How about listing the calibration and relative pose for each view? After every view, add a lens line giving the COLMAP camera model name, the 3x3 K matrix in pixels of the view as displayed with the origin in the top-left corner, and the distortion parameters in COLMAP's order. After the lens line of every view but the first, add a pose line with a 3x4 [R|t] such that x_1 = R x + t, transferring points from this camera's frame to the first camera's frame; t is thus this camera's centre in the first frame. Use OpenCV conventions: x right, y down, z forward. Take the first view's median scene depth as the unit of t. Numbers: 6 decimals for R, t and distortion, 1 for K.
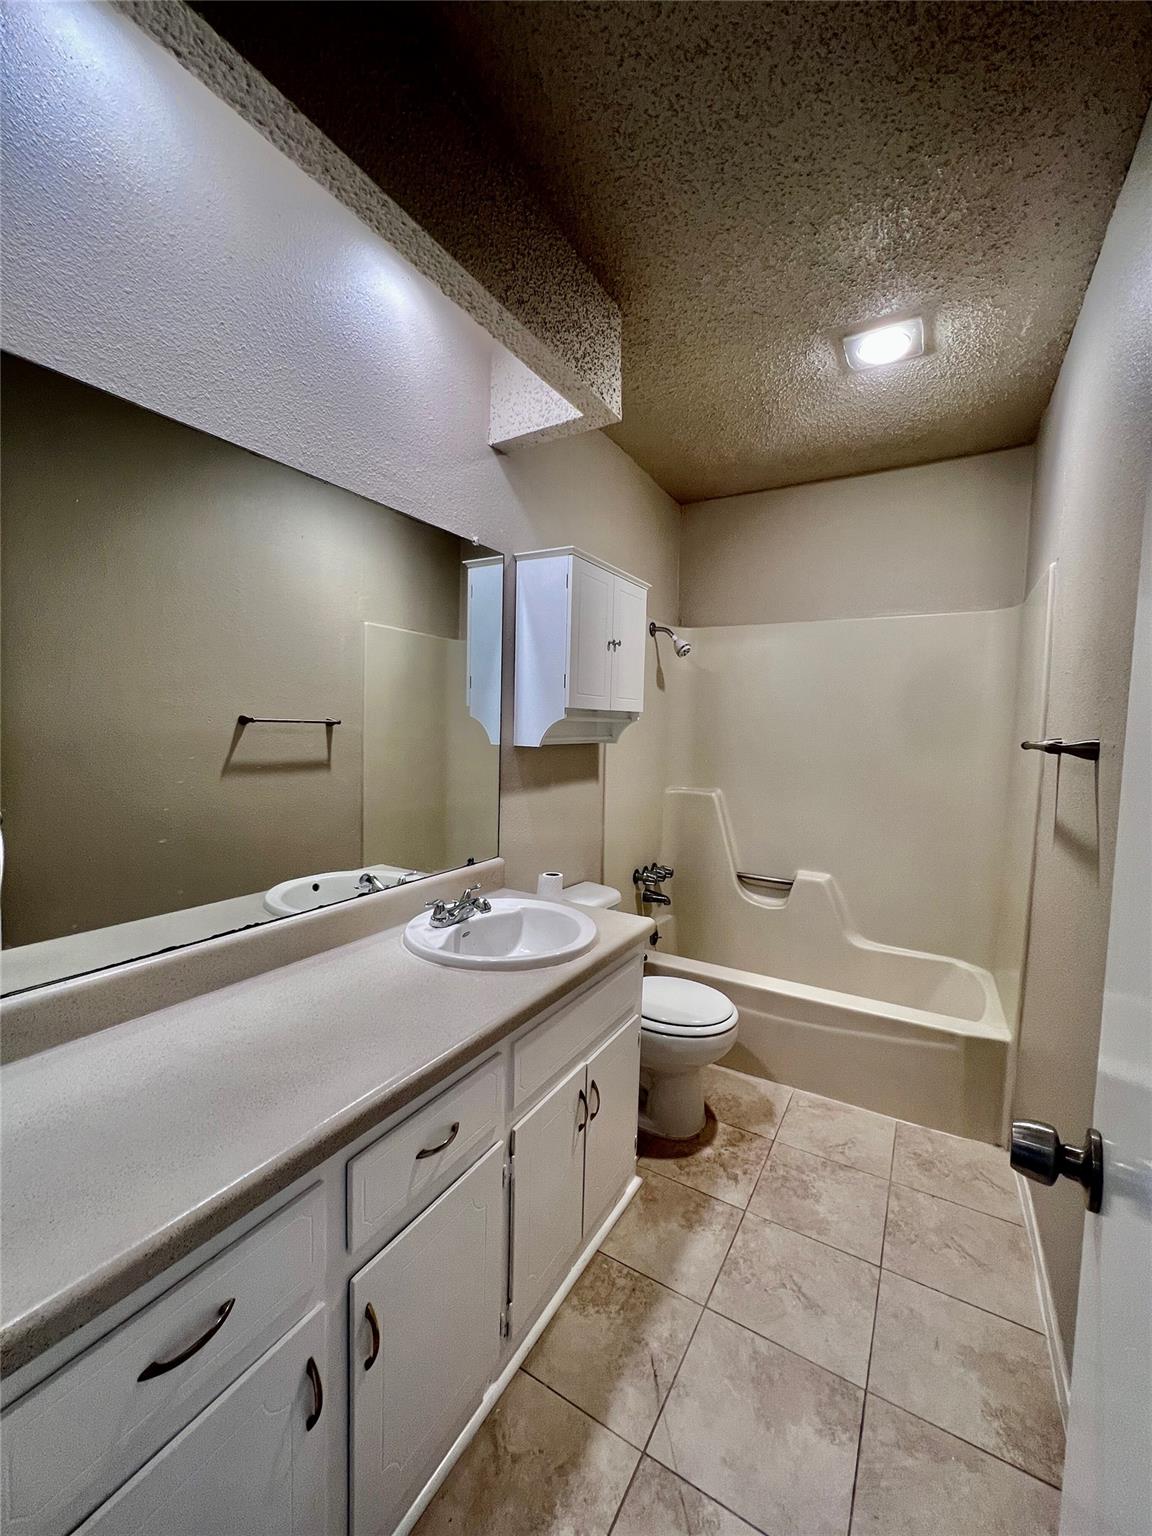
lens RADIAL K [[618.6, 0, 577.2], [0, 618.6, 763.4], [0, 0, 1]] dist [-0.003851, 0.000422]
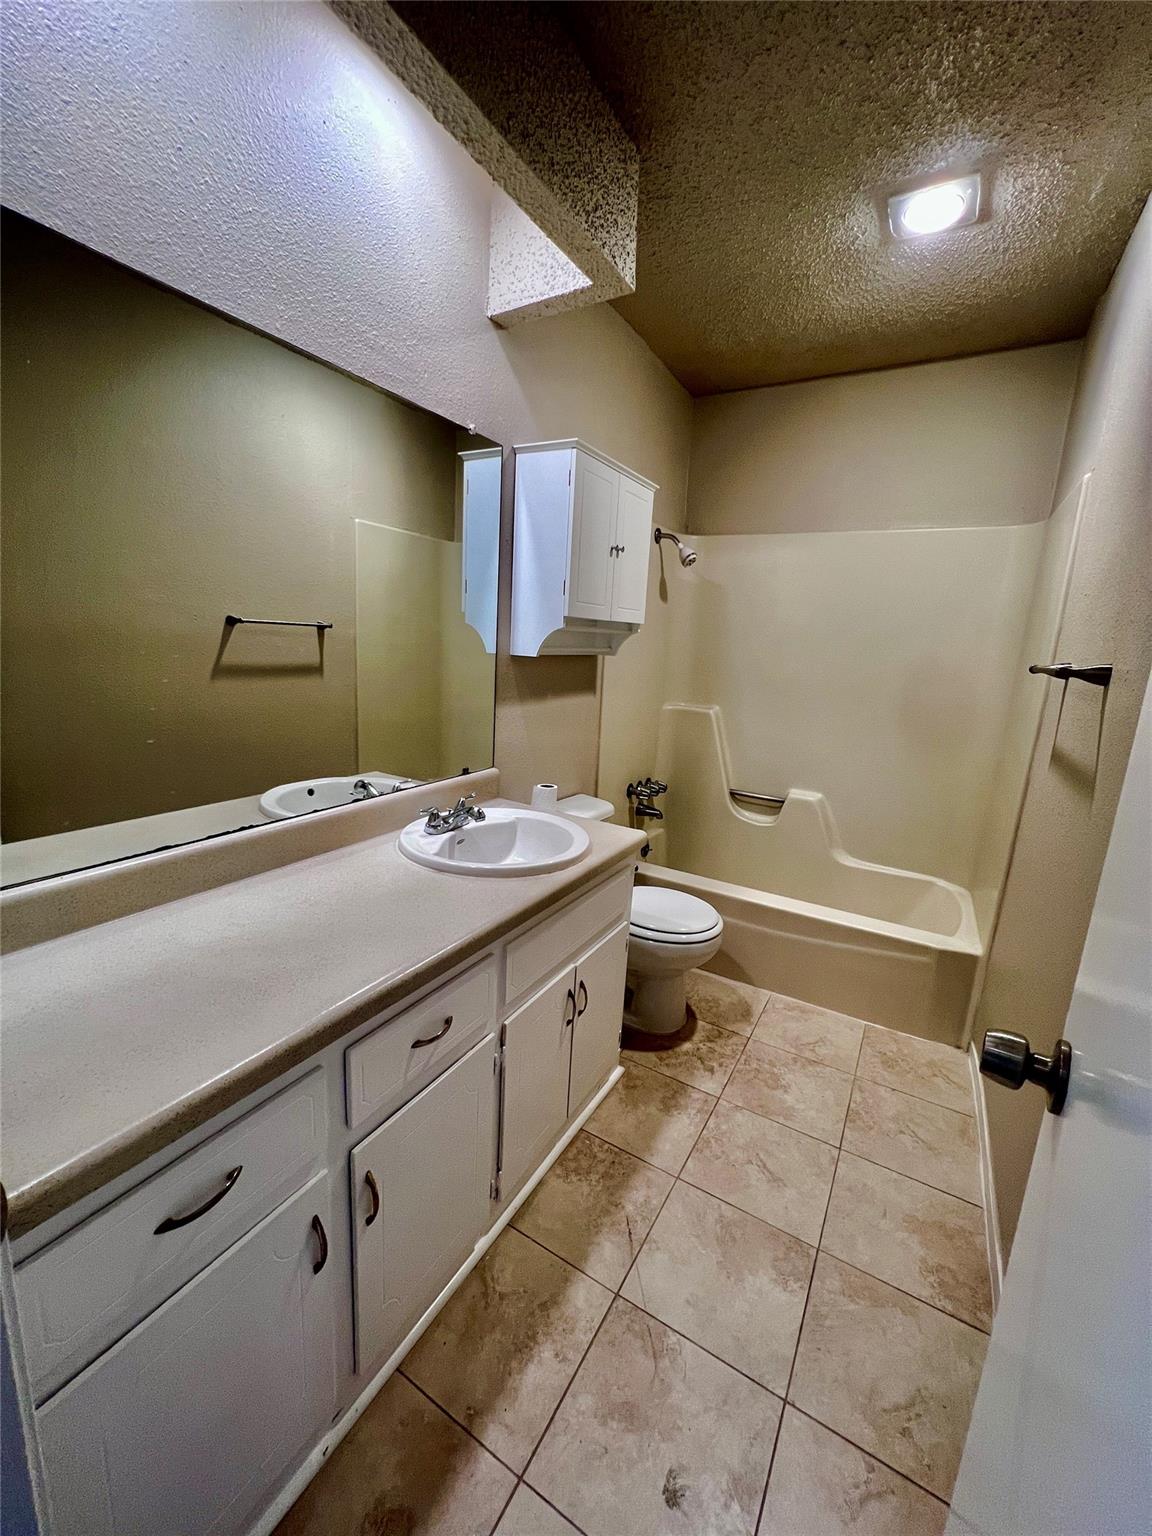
lens RADIAL K [[618.6, 0, 577.5], [0, 618.6, 764.5], [0, 0, 1]] dist [-0.003851, 0.000422]
pose [[0.999579, 0.027793, 0.008376, -0.000194], [-0.028691, 0.989782, 0.139669, 0.005034], [-0.004409, -0.139851, 0.990163, 0.016034]]
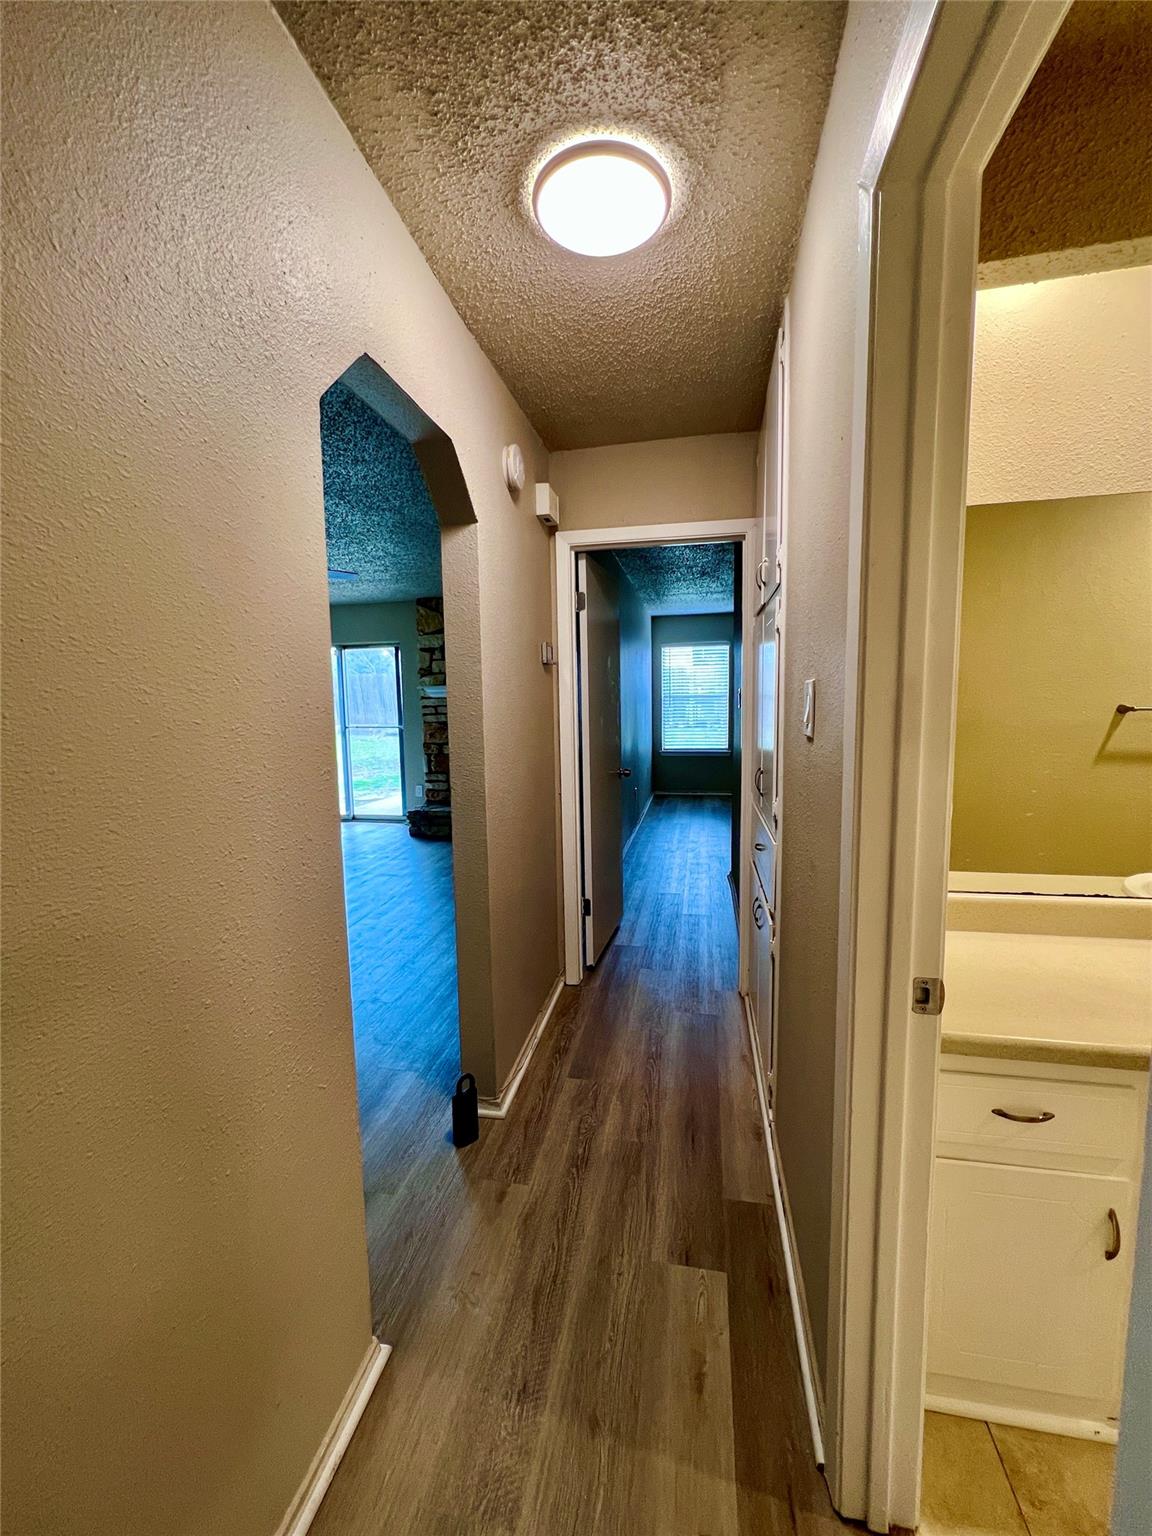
lens RADIAL K [[618.6, 0, 574.3], [0, 618.6, 766.1], [0, 0, 1]] dist [-0.003851, 0.000422]
pose [[0.328355, 0.063202, -0.942438, 0.219533], [-0.024598, 0.997993, 0.058358, -0.027810], [0.944234, 0.004020, 0.329250, -0.314808]]
